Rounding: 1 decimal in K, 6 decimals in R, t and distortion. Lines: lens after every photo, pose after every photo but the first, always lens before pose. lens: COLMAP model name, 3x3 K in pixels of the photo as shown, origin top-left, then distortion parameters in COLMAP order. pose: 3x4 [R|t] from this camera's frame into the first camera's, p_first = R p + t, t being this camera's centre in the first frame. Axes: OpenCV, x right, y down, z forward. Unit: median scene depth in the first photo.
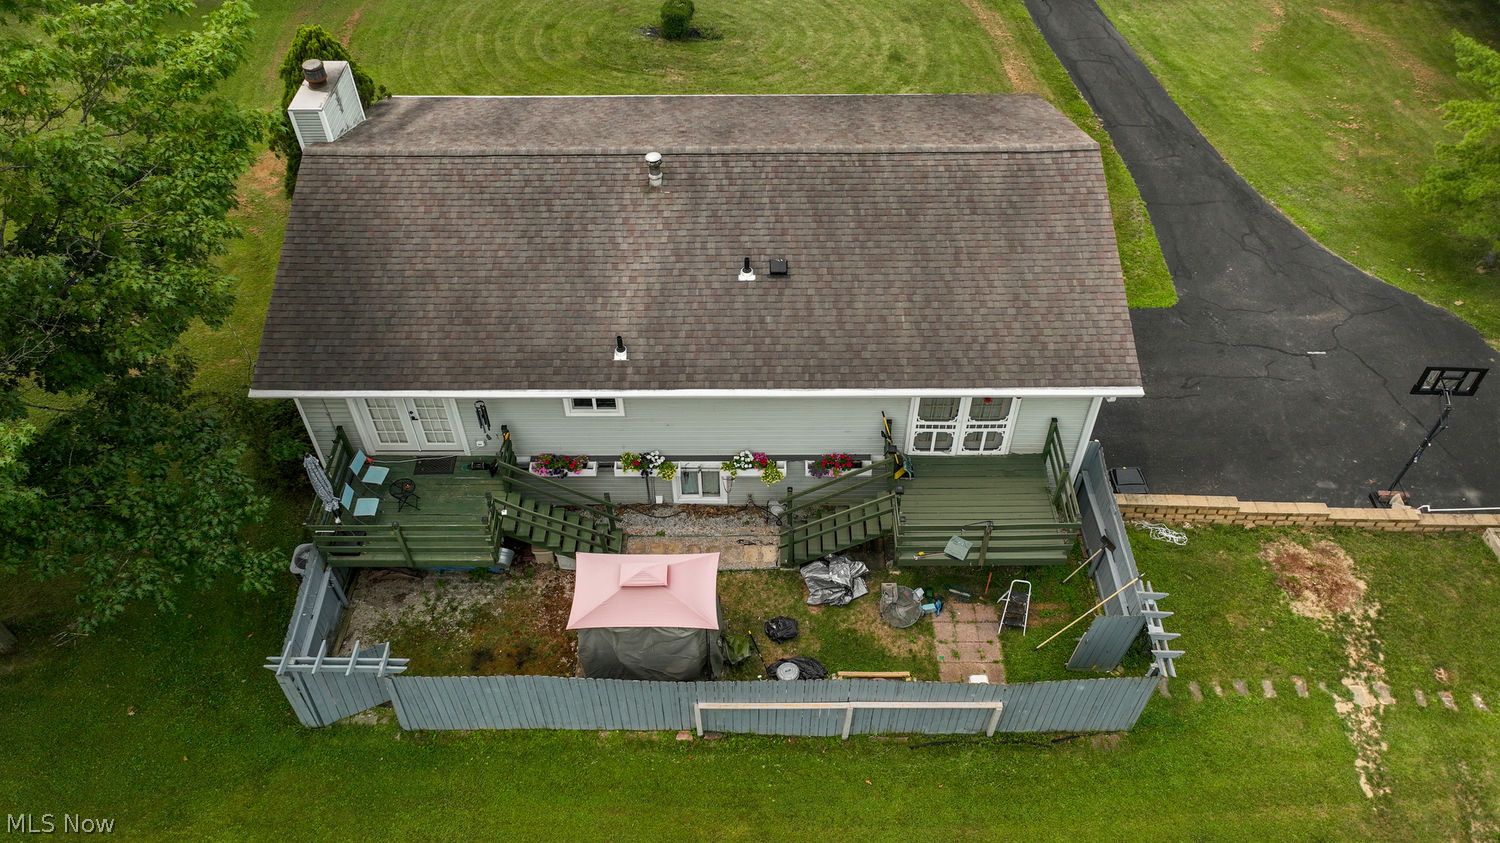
lens RADIAL K [[1085.9, 0, 748.4], [0, 1085.9, 420.4], [0, 0, 1]] dist [0.004798, 0.000714]
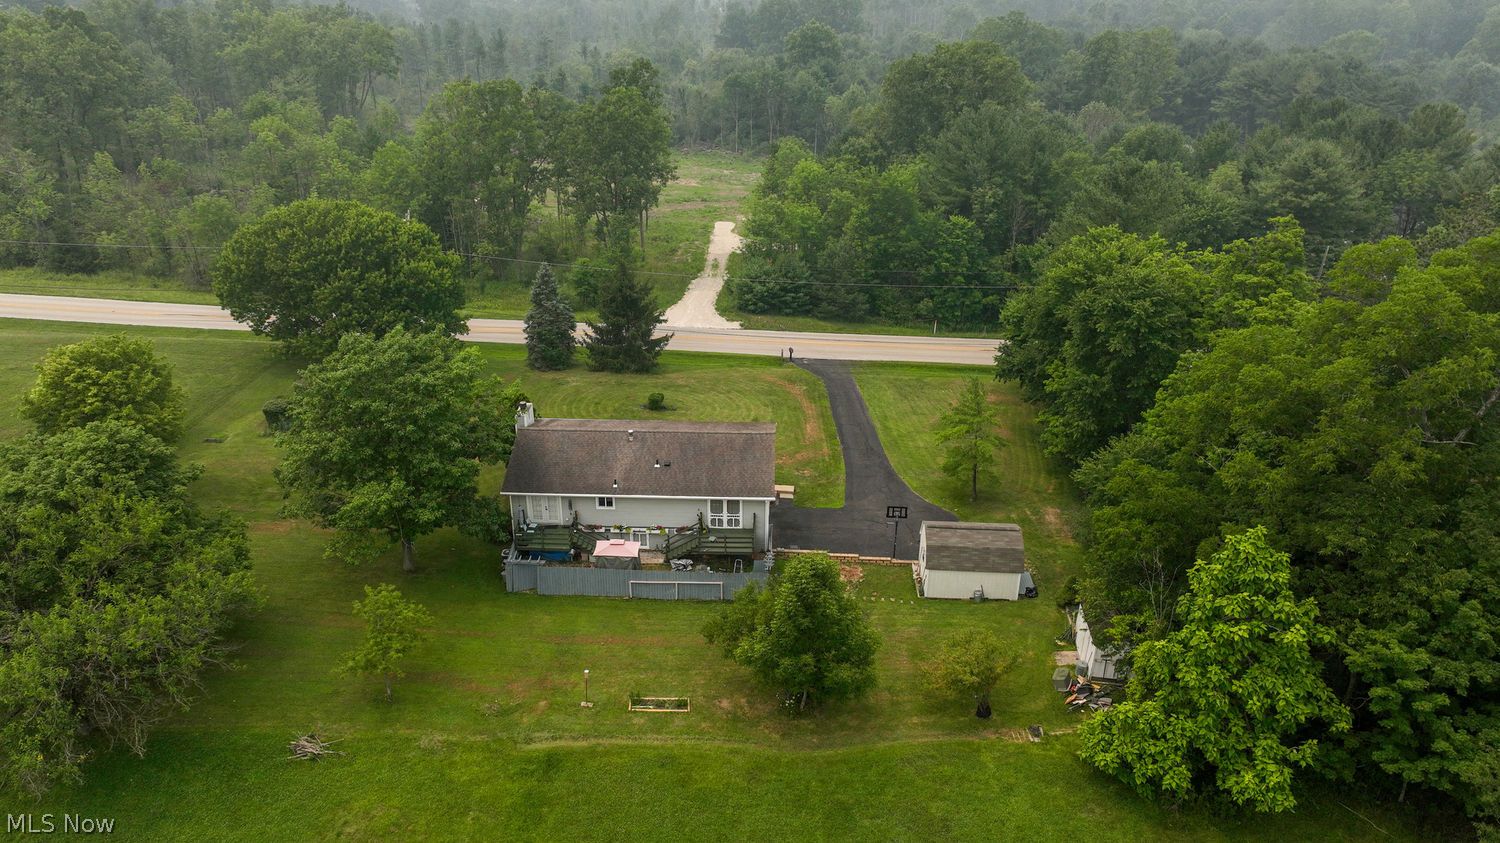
lens RADIAL K [[1085.9, 0, 750.1], [0, 1085.9, 420.6], [0, 0, 1]] dist [0.004798, 0.000714]
pose [[0.999513, 0.024326, -0.019527, 0.314161], [-0.029731, 0.932362, -0.360302, 0.838442], [0.009442, 0.360707, 0.932631, -1.910351]]
